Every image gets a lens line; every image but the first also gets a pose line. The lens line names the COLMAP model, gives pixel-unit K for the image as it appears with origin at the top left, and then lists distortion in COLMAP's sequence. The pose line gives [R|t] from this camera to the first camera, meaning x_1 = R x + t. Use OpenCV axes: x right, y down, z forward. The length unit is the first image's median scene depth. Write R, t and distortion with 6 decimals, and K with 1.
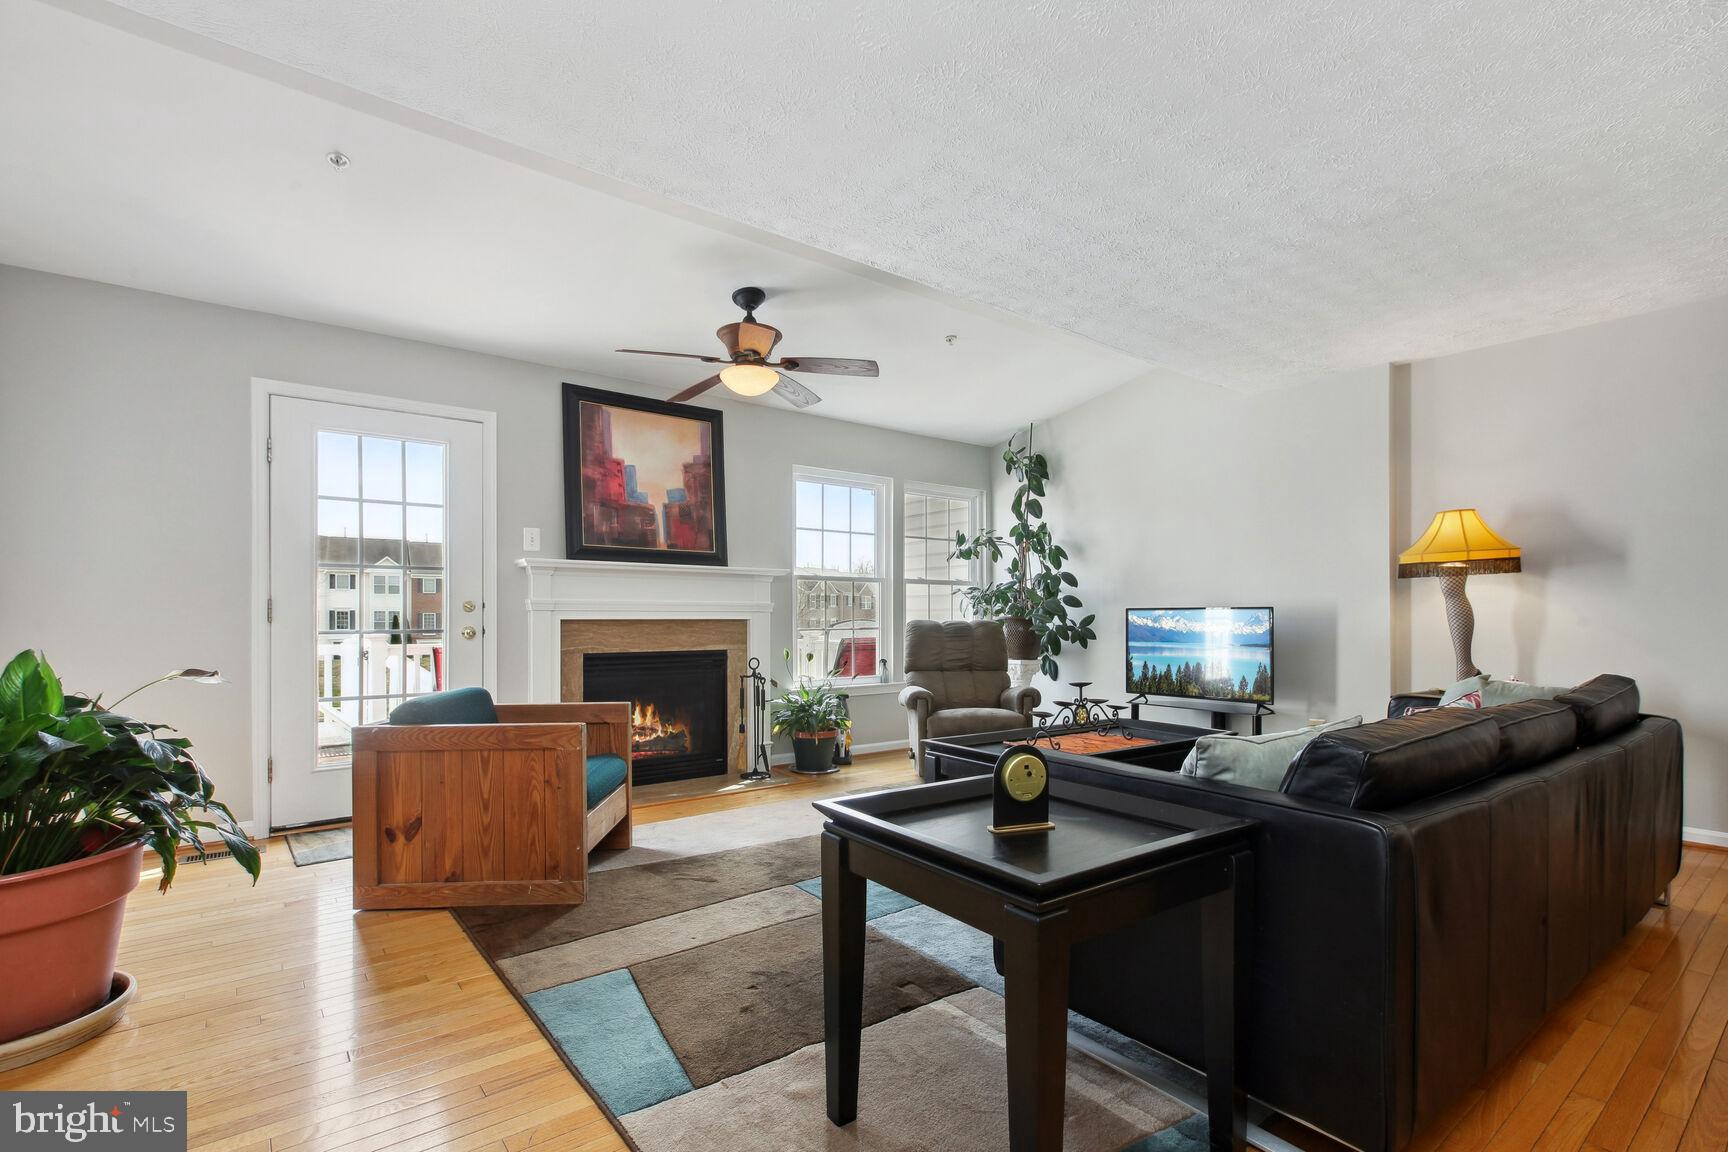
lens RADIAL K [[805.6, 0, 863.9], [0, 805.6, 621.6], [0, 0, 1]] dist [-0.000832, -0.000054]
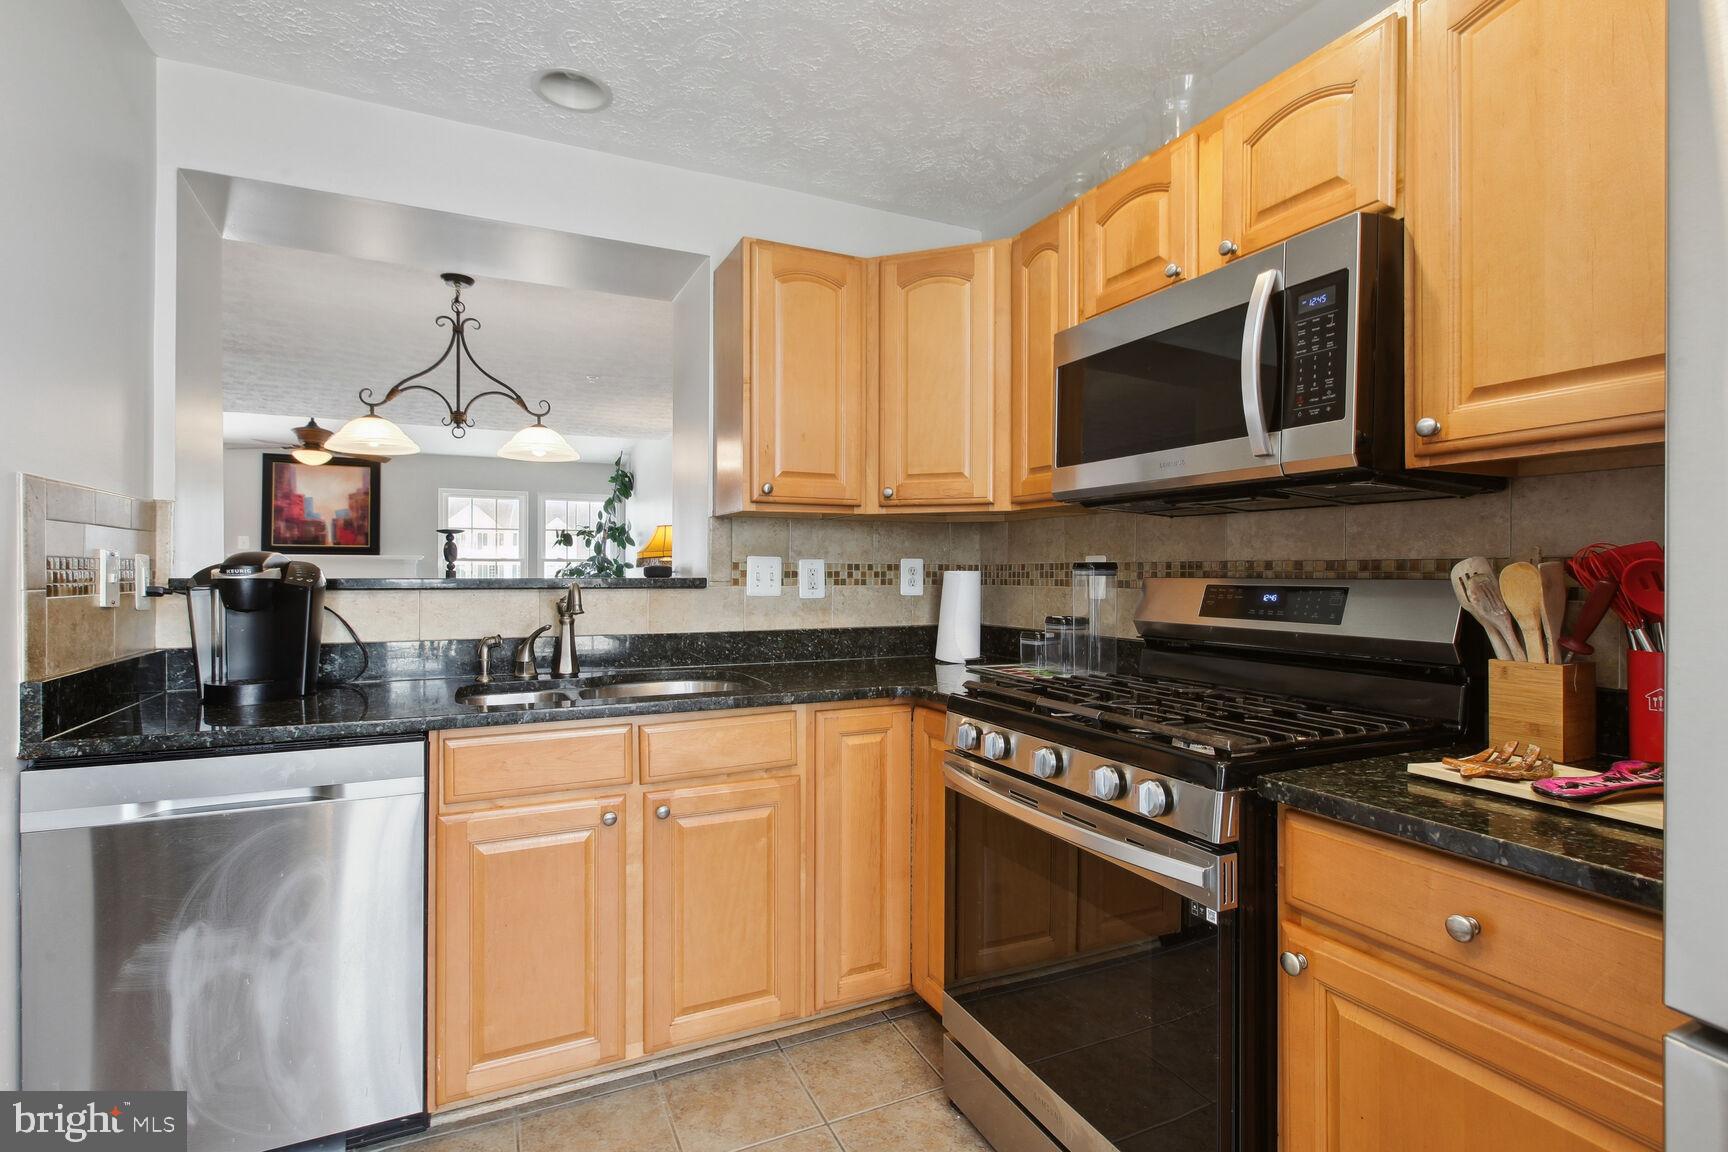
lens RADIAL K [[816.0, 0, 863.0], [0, 816.0, 578.3], [0, 0, 1]] dist [0.001839, 0.000026]
pose [[0.974432, 0.005844, -0.224607, 1.310496], [-0.004969, 0.999978, 0.004460, -0.036998], [0.224628, -0.003230, 0.974439, -0.450835]]
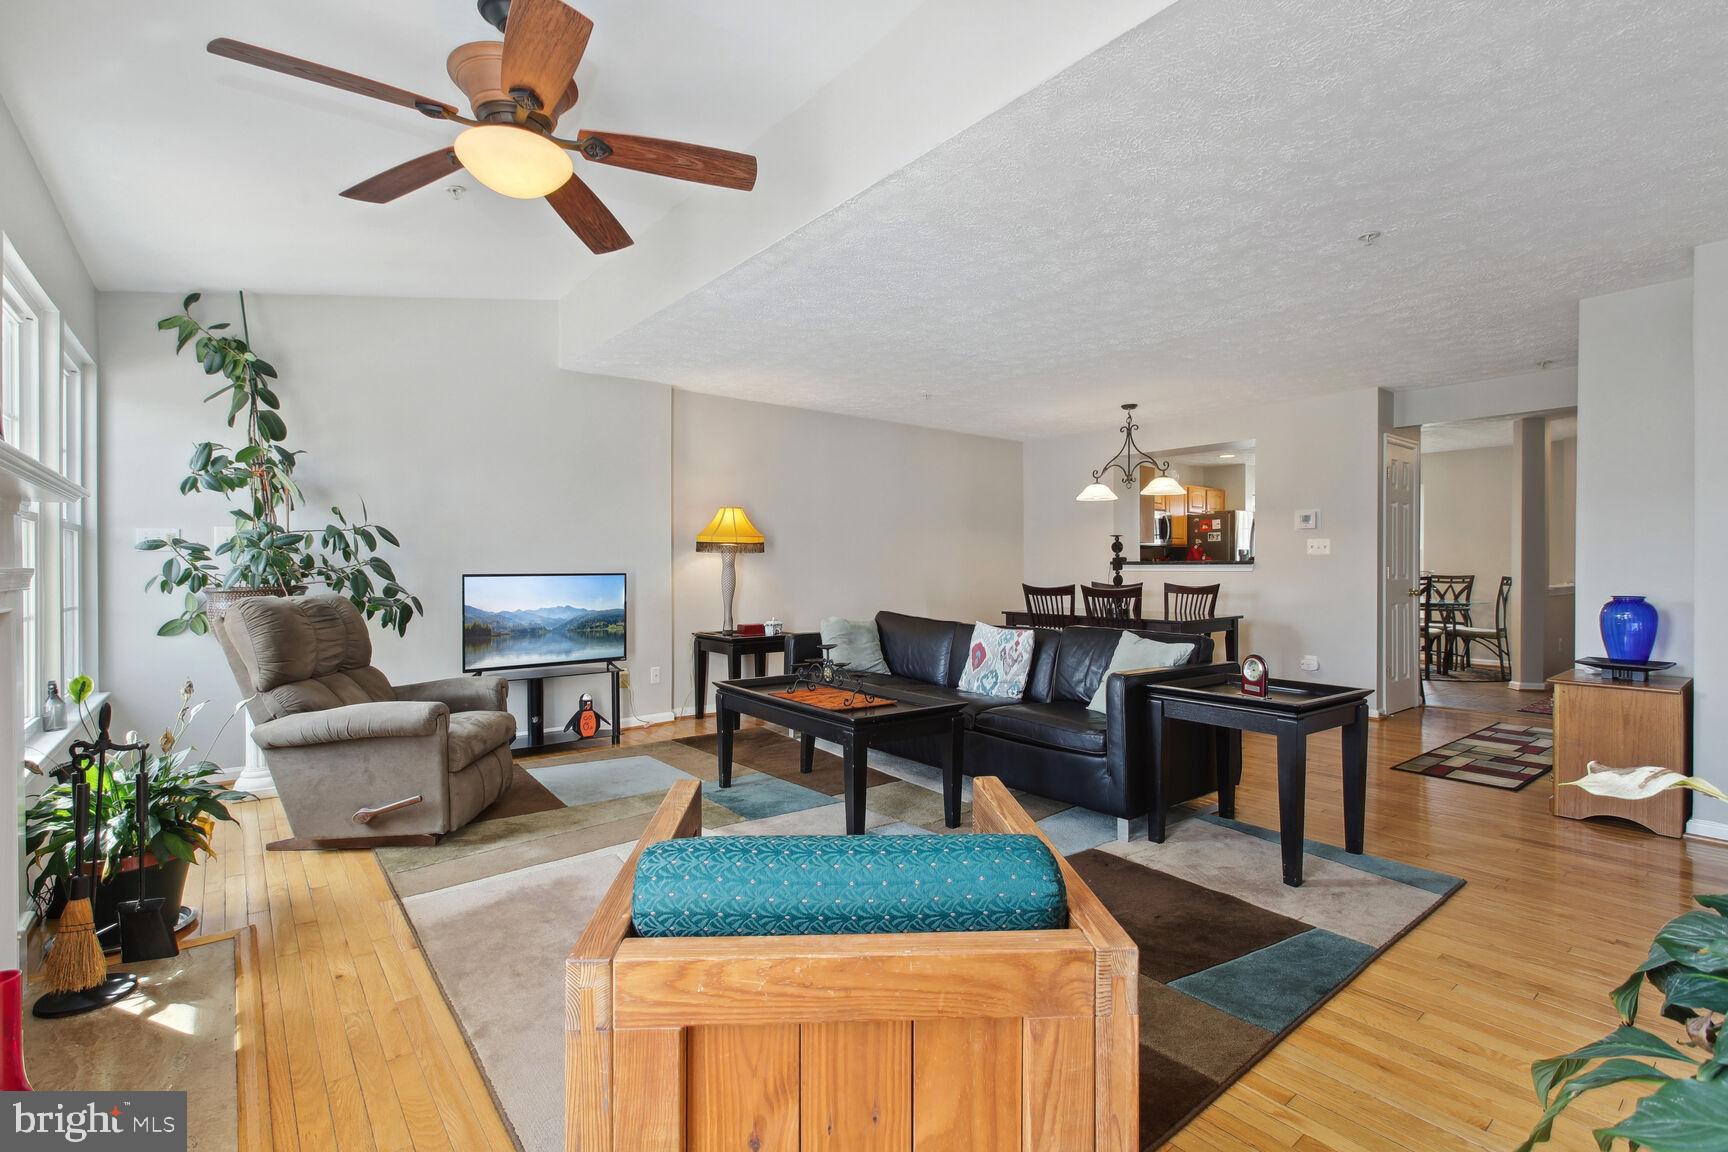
lens RADIAL K [[783.6, 0, 861.1], [0, 783.6, 565.3], [0, 0, 1]] dist [0.000086, -0.000244]
pose [[-0.007288, 0.000350, 0.999973, -0.596935], [0.005020, 0.999987, -0.000313, -0.027608], [-0.999961, 0.005017, -0.007290, 0.677083]]
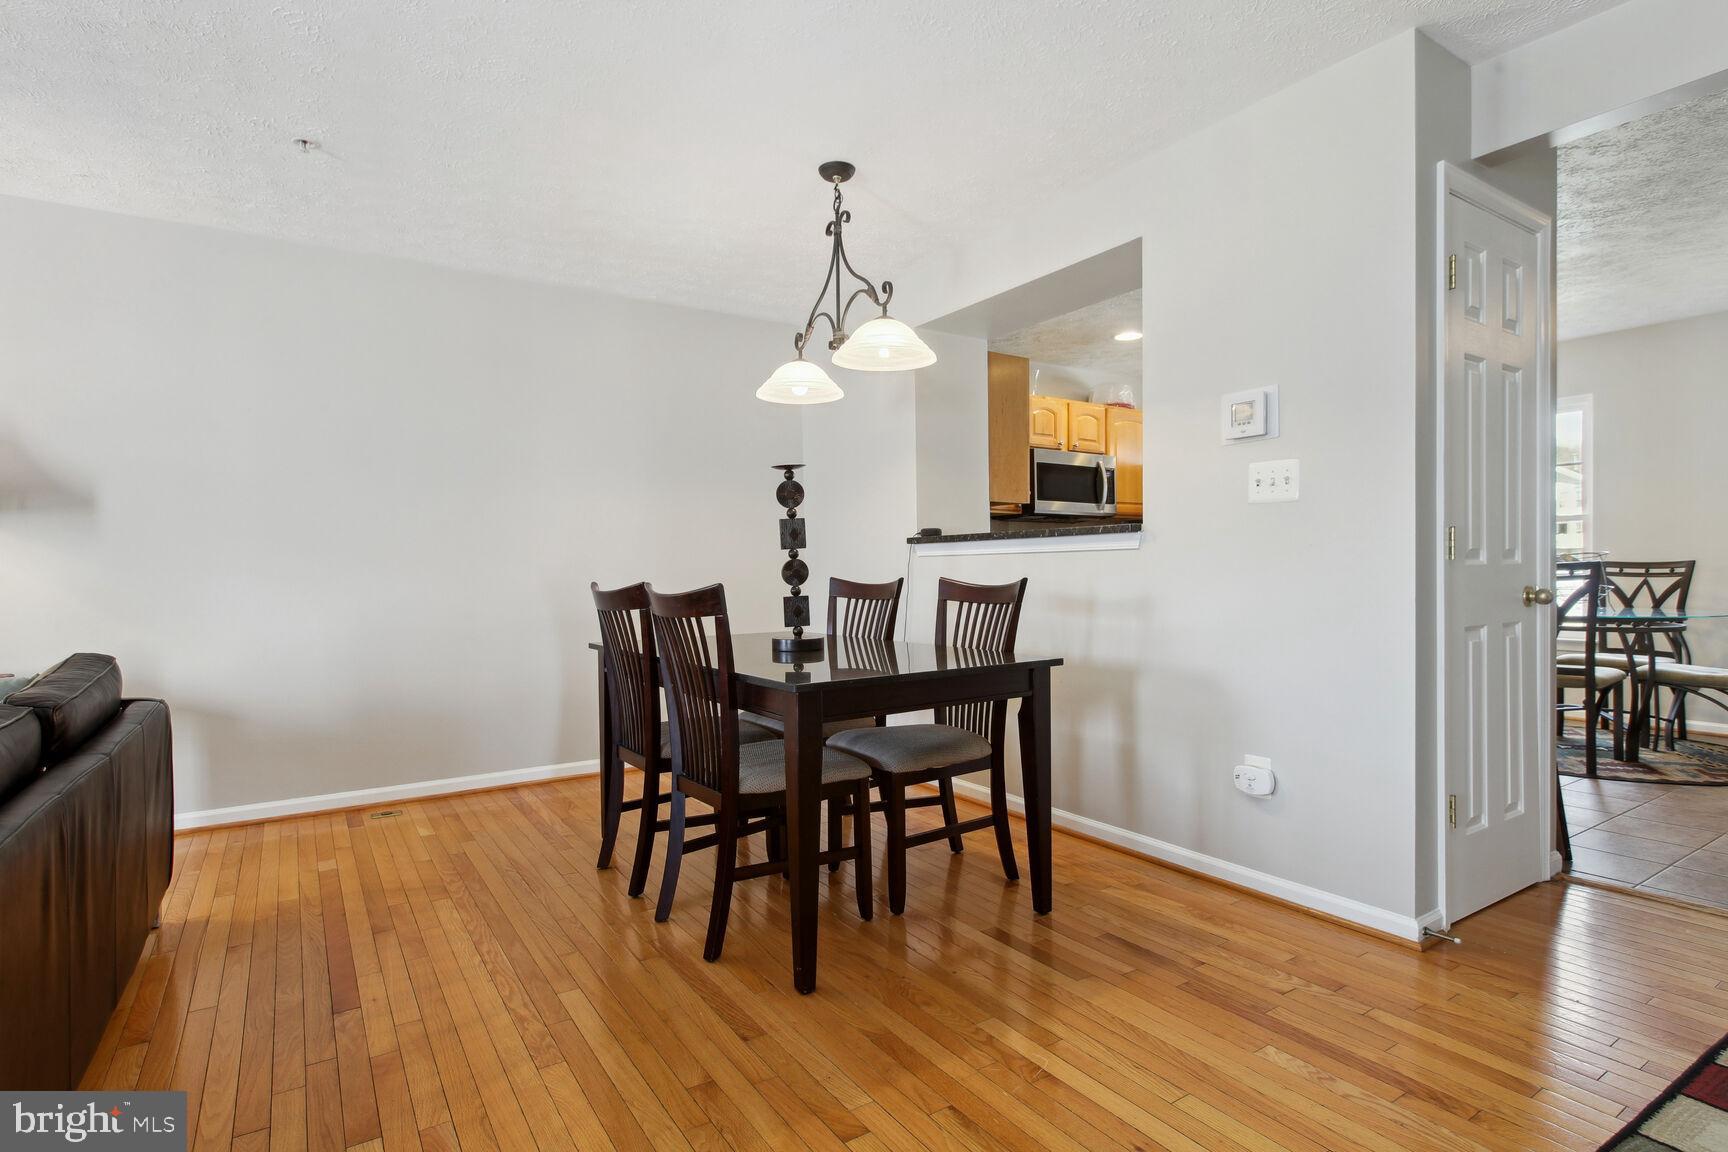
lens RADIAL K [[870.5, 0, 860.2], [0, 870.5, 582.1], [0, 0, 1]] dist [-0.002808, -0.000043]
pose [[0.088957, -0.013259, 0.995947, 0.111691], [0.016096, 0.999800, 0.011872, 0.000048], [-0.995905, 0.014975, 0.089153, 0.124488]]
